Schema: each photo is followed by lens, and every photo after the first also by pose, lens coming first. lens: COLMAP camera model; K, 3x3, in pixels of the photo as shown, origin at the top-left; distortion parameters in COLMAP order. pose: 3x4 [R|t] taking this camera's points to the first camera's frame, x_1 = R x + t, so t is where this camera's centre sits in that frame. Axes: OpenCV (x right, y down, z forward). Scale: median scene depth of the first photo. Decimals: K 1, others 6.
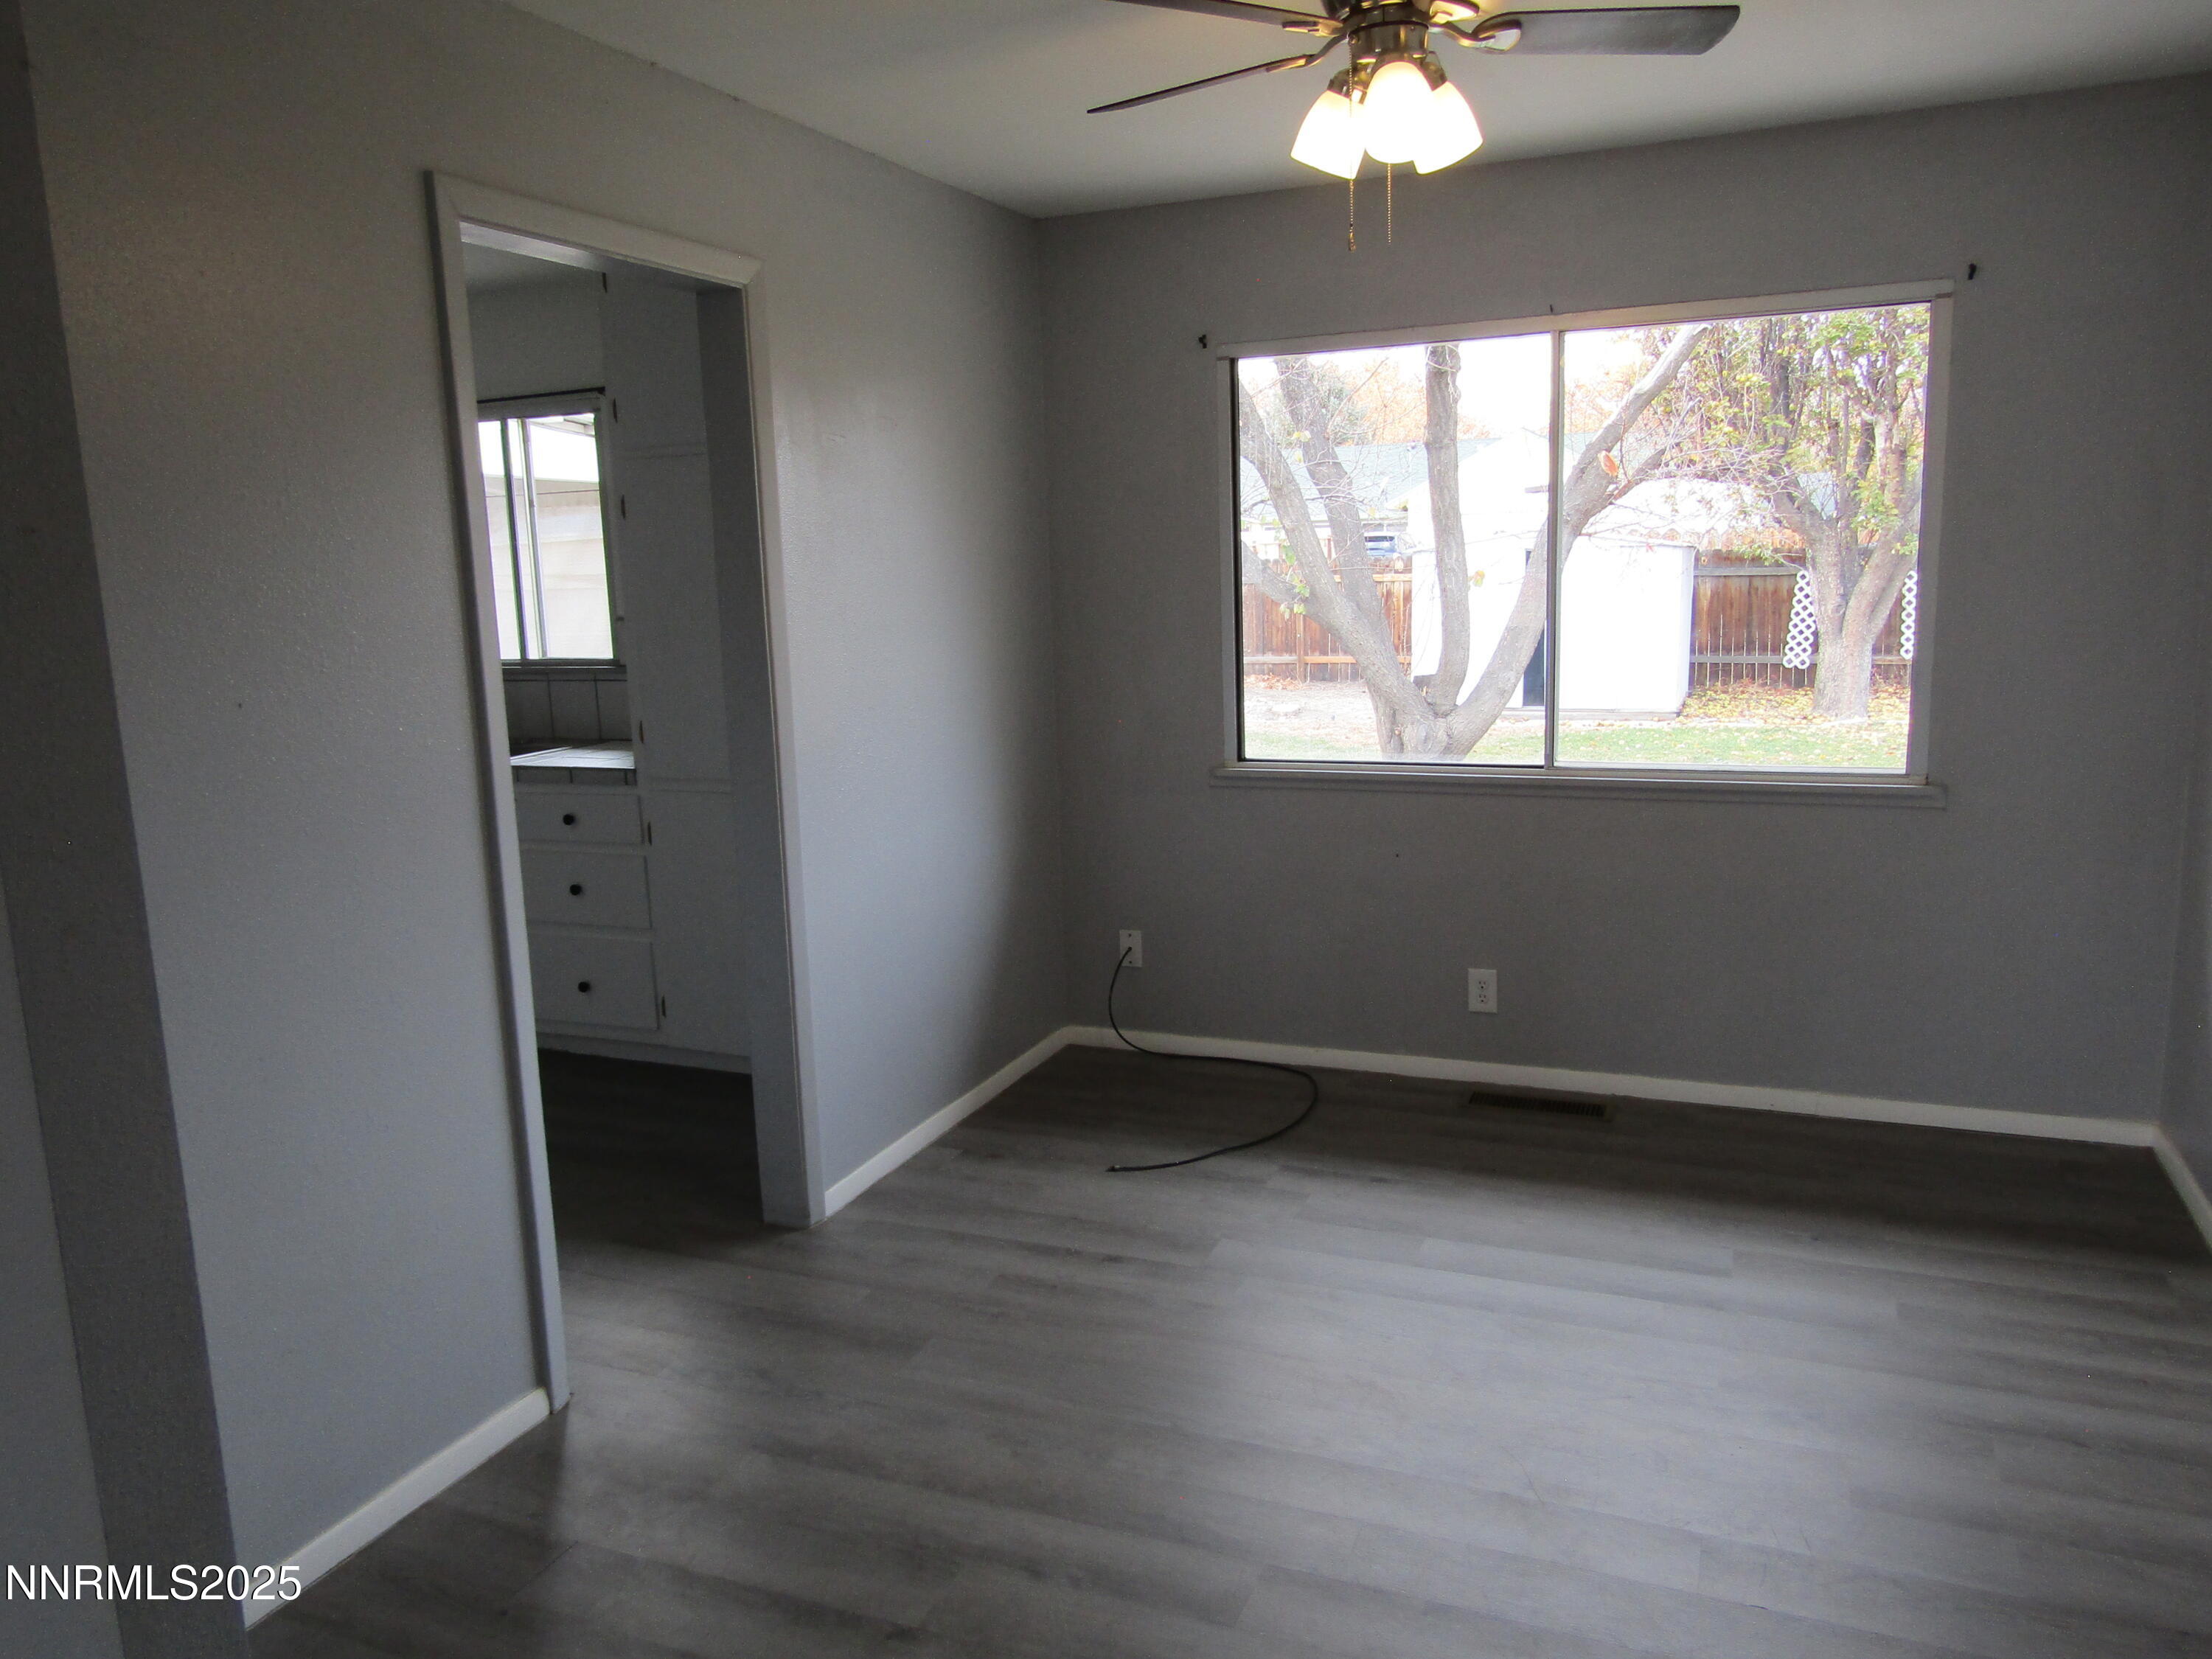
lens RADIAL K [[1567.8, 0, 1102.7], [0, 1567.8, 825.6], [0, 0, 1]] dist [-0.016190, 0.006475]
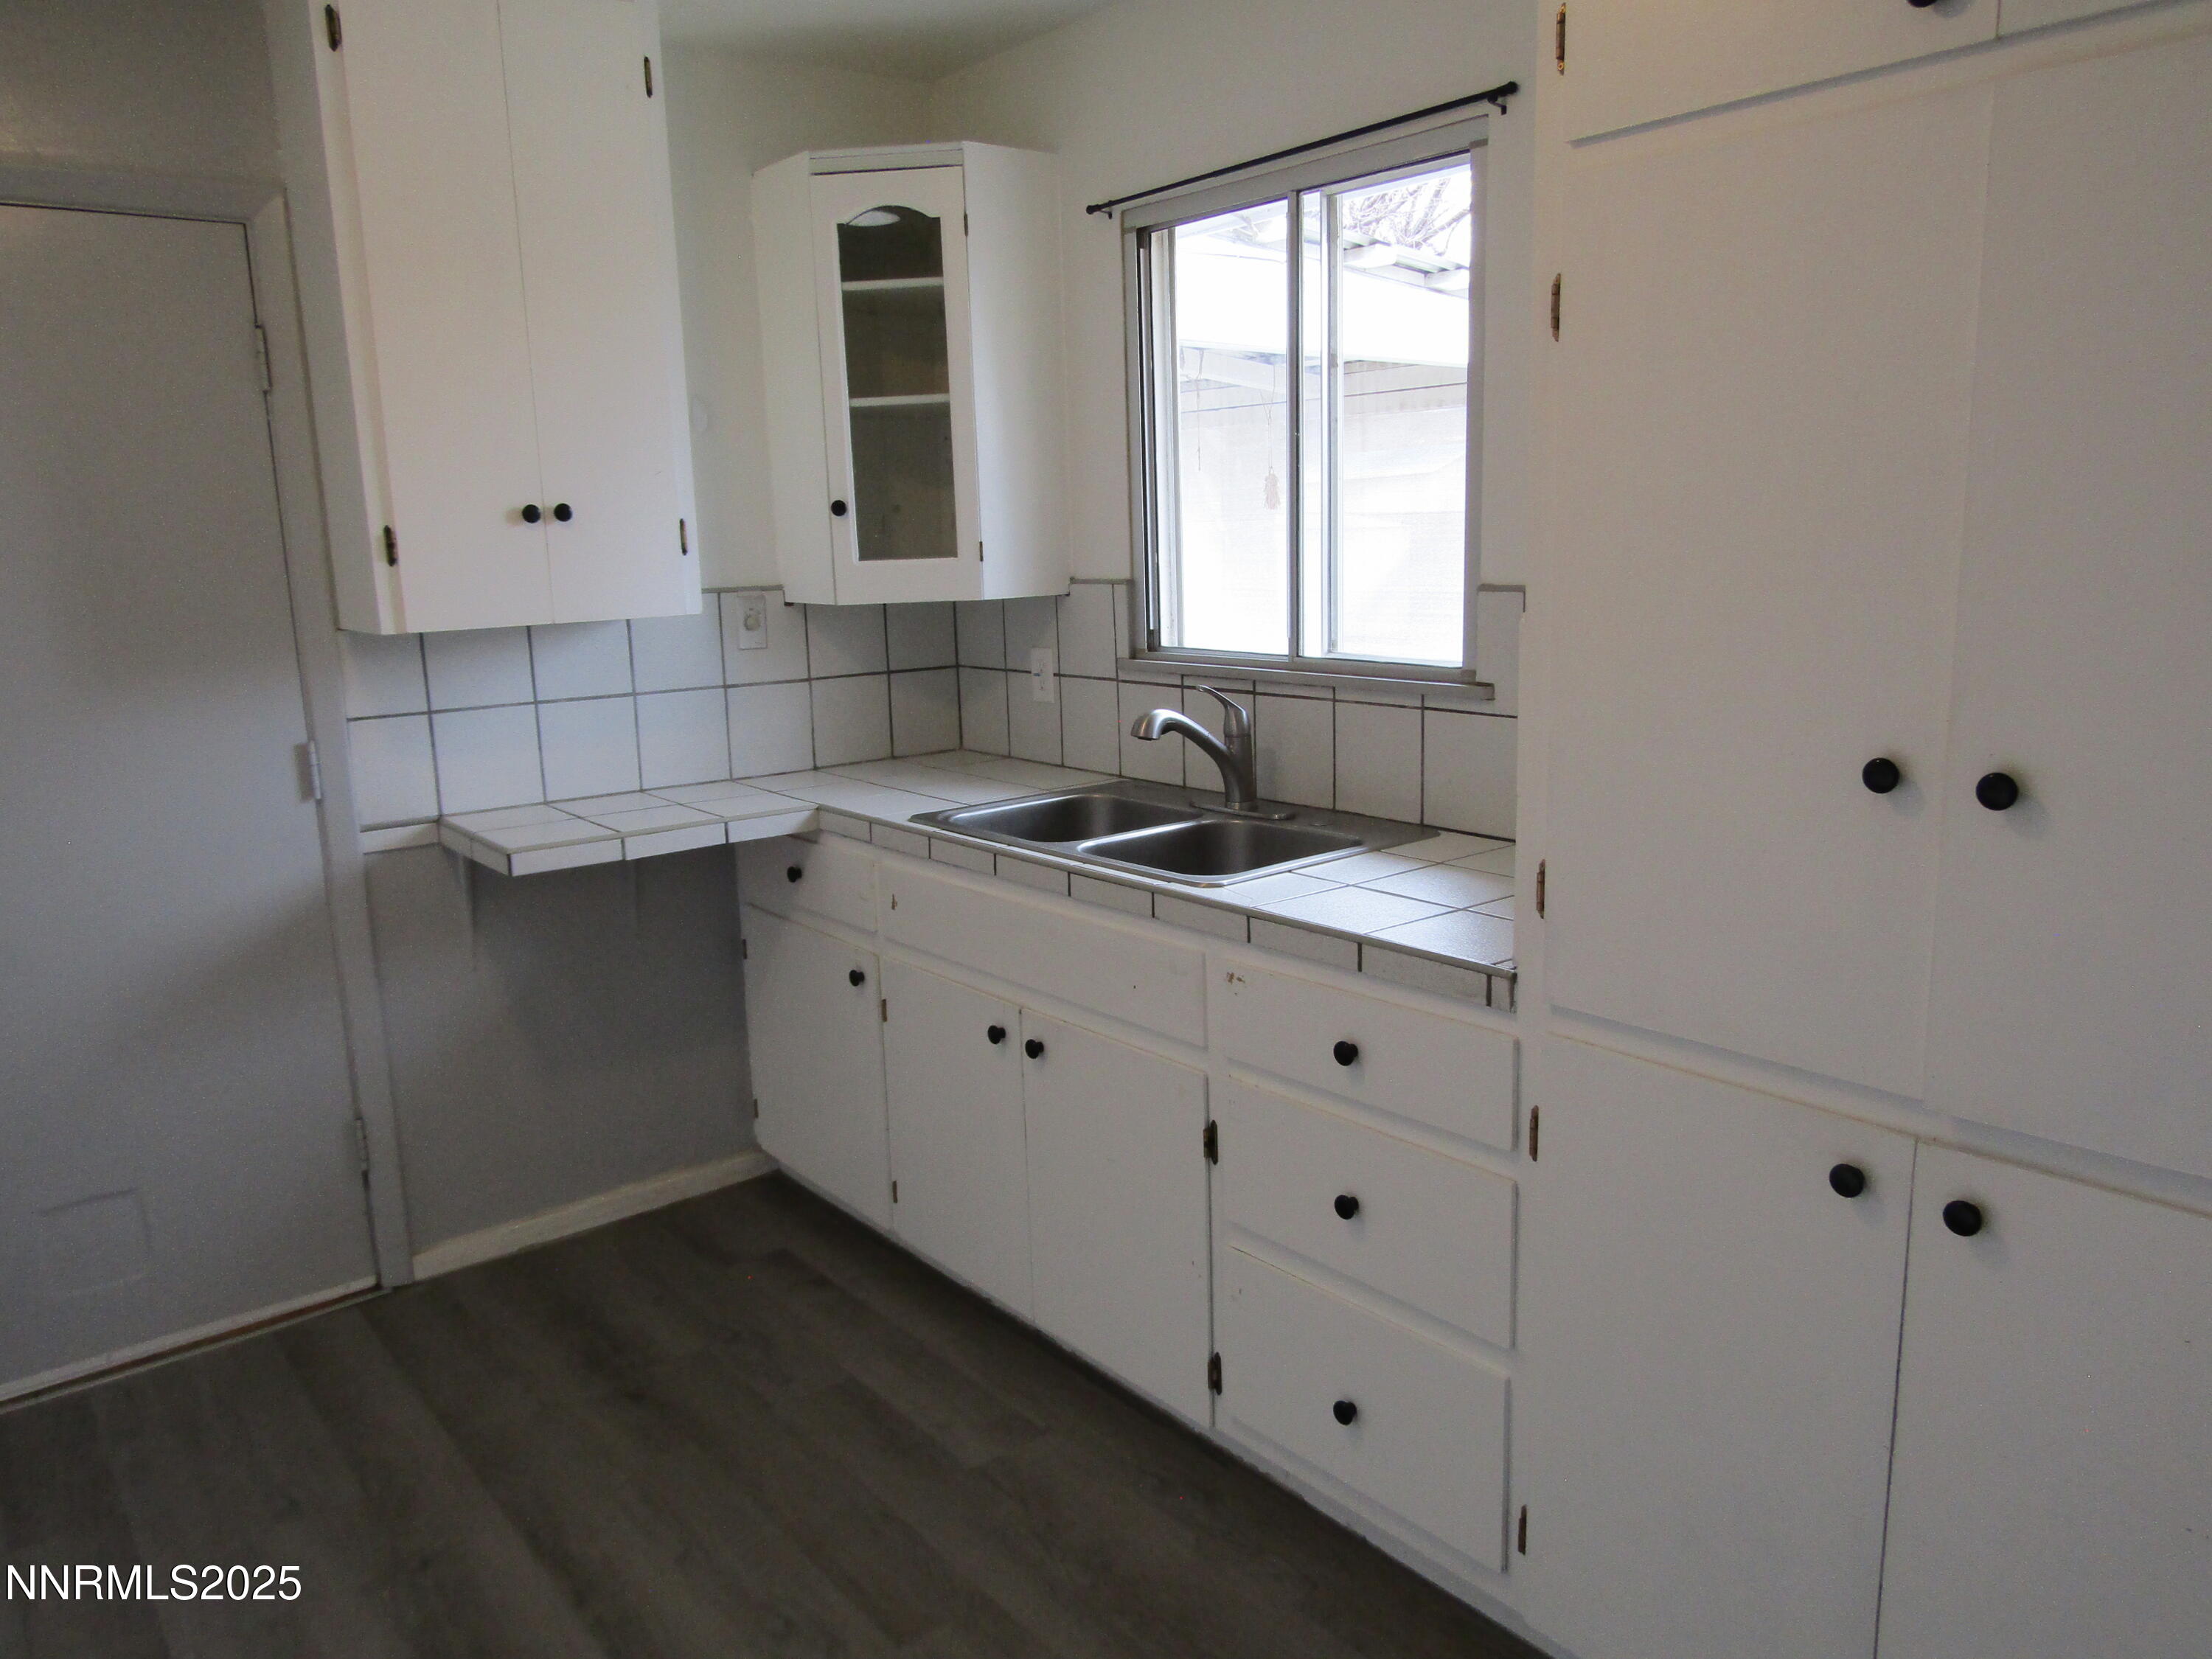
lens RADIAL K [[1567.8, 0, 1102.7], [0, 1567.8, 825.6], [0, 0, 1]] dist [-0.016190, 0.006475]
pose [[0.880263, 0.095795, -0.464715, -0.182468], [-0.080213, 0.995355, 0.053239, -0.075909], [0.467657, -0.009588, 0.883858, 0.521434]]
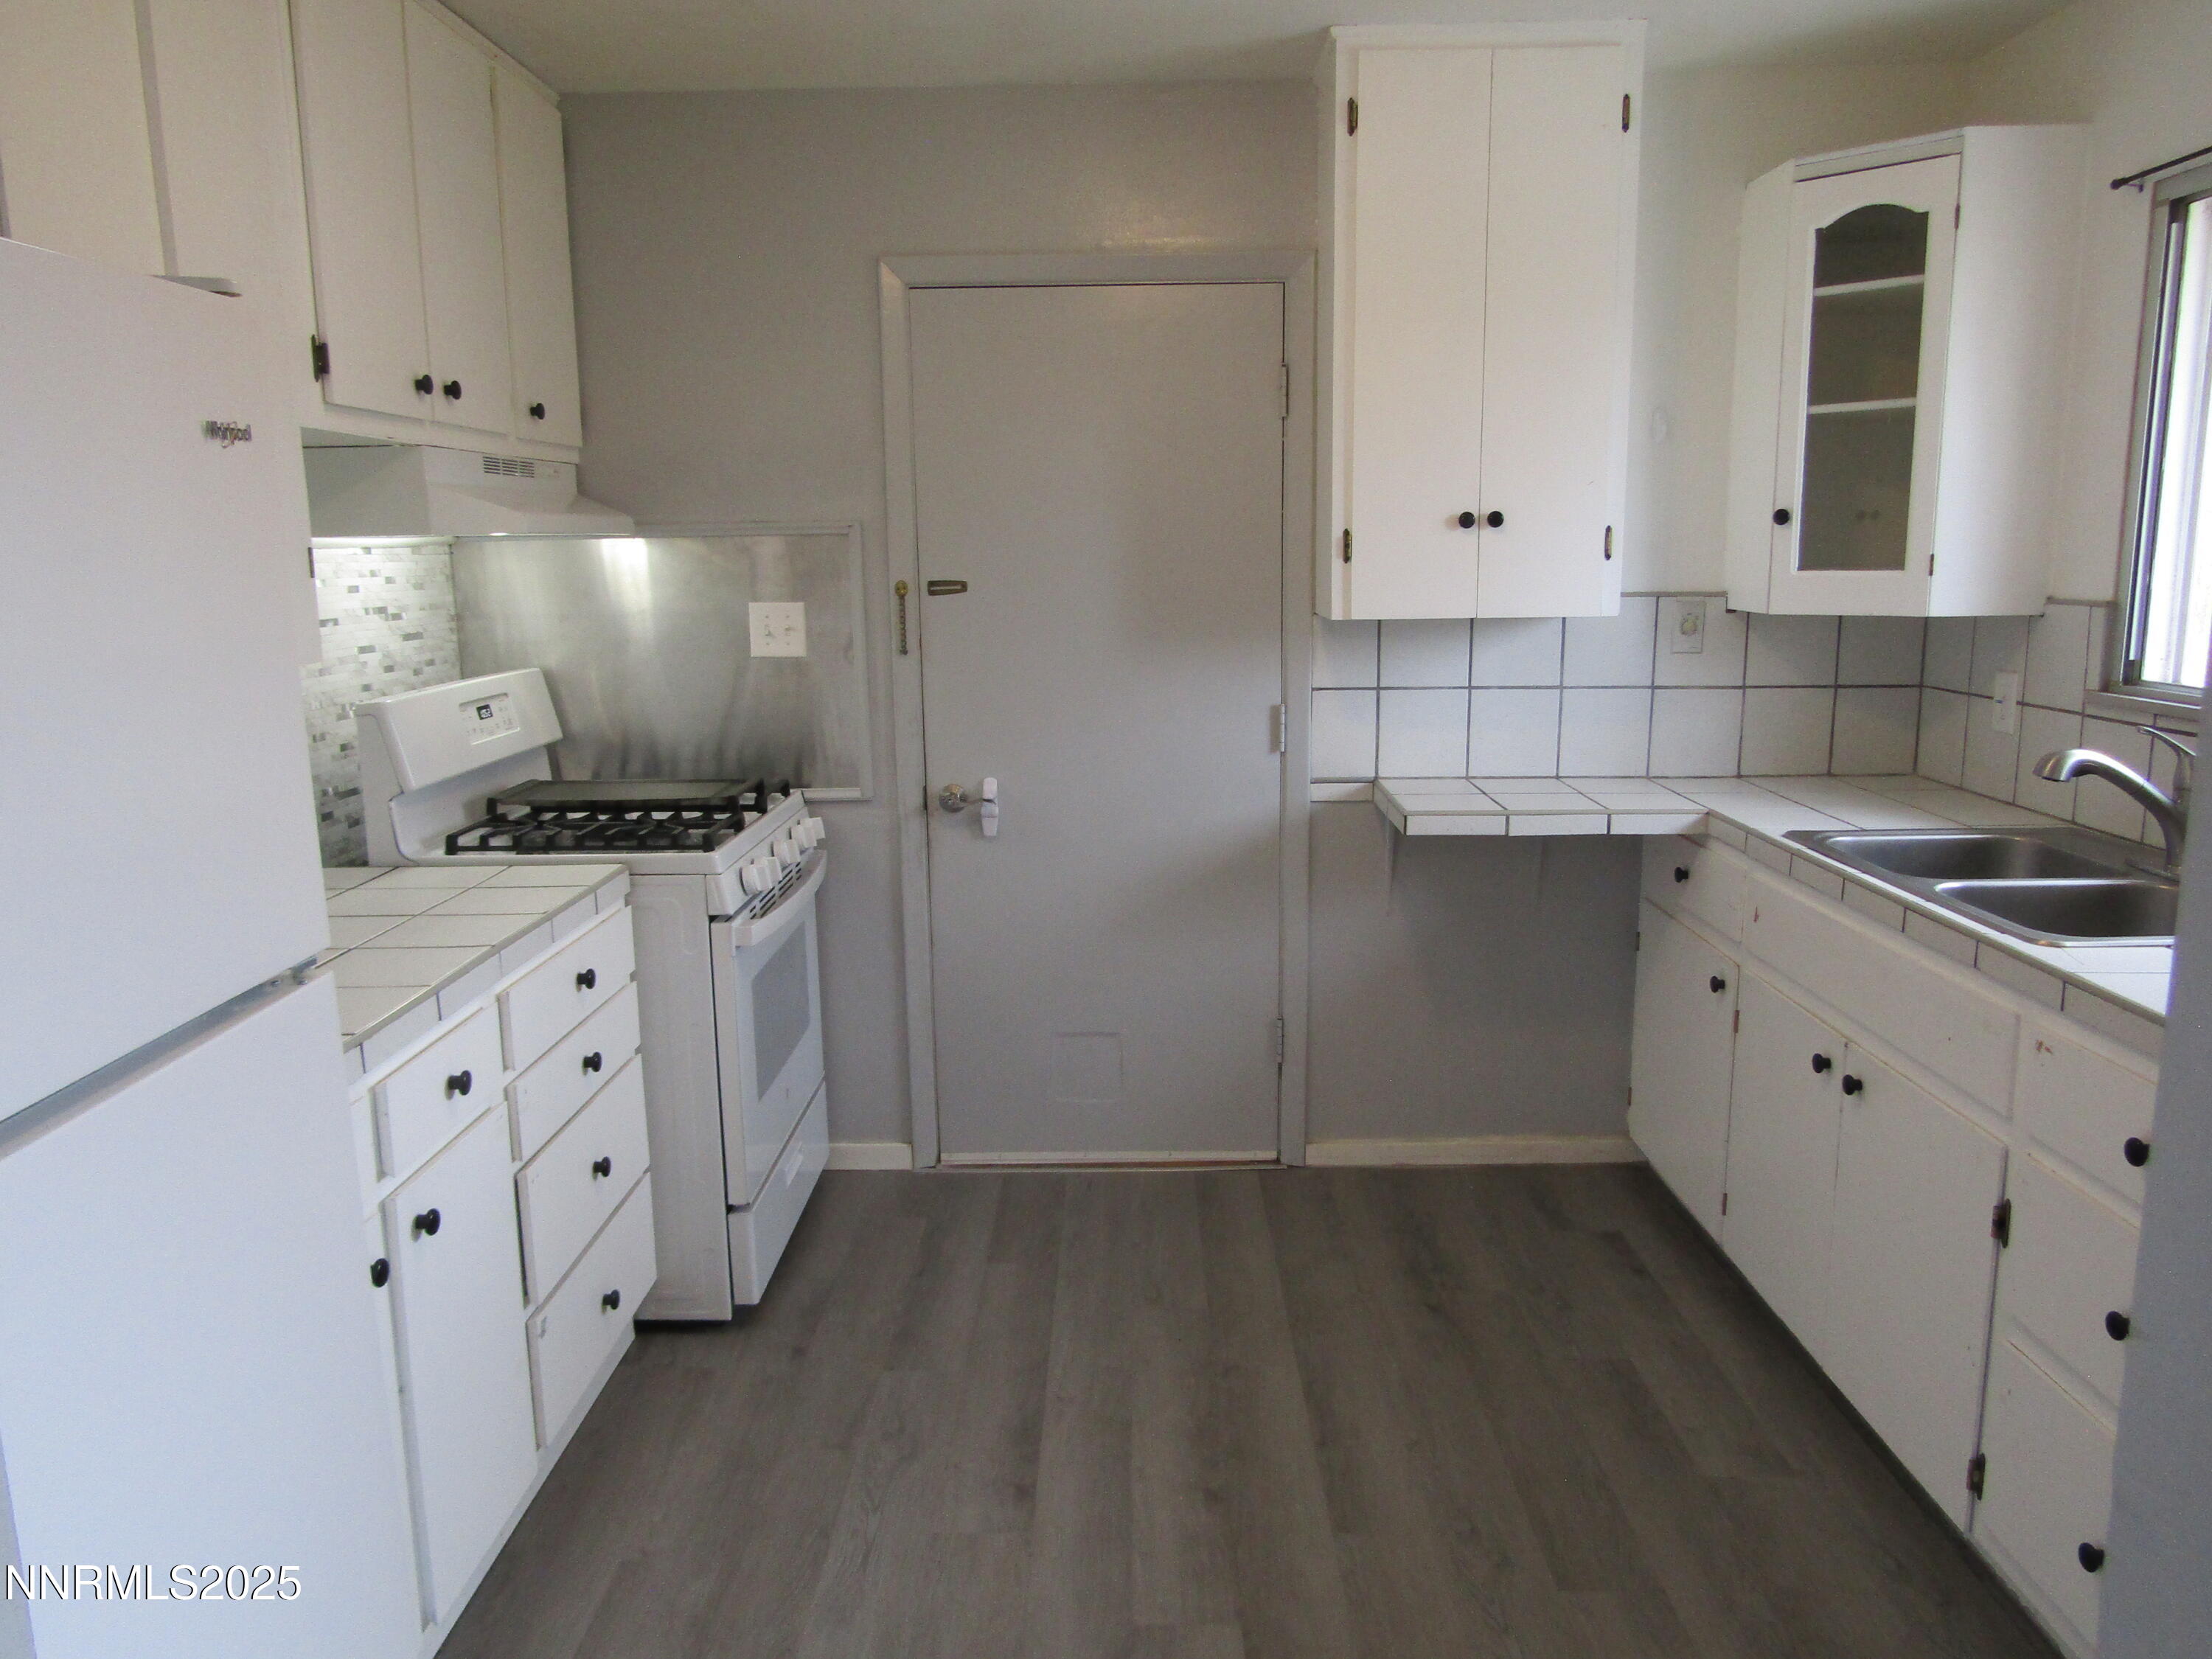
lens RADIAL K [[1567.8, 0, 1102.7], [0, 1567.8, 825.6], [0, 0, 1]] dist [-0.016190, 0.006475]
pose [[0.371006, 0.190969, -0.908782, -0.097555], [-0.157850, 0.977354, 0.140936, -0.085031], [0.915116, 0.091163, 0.392749, 0.546456]]
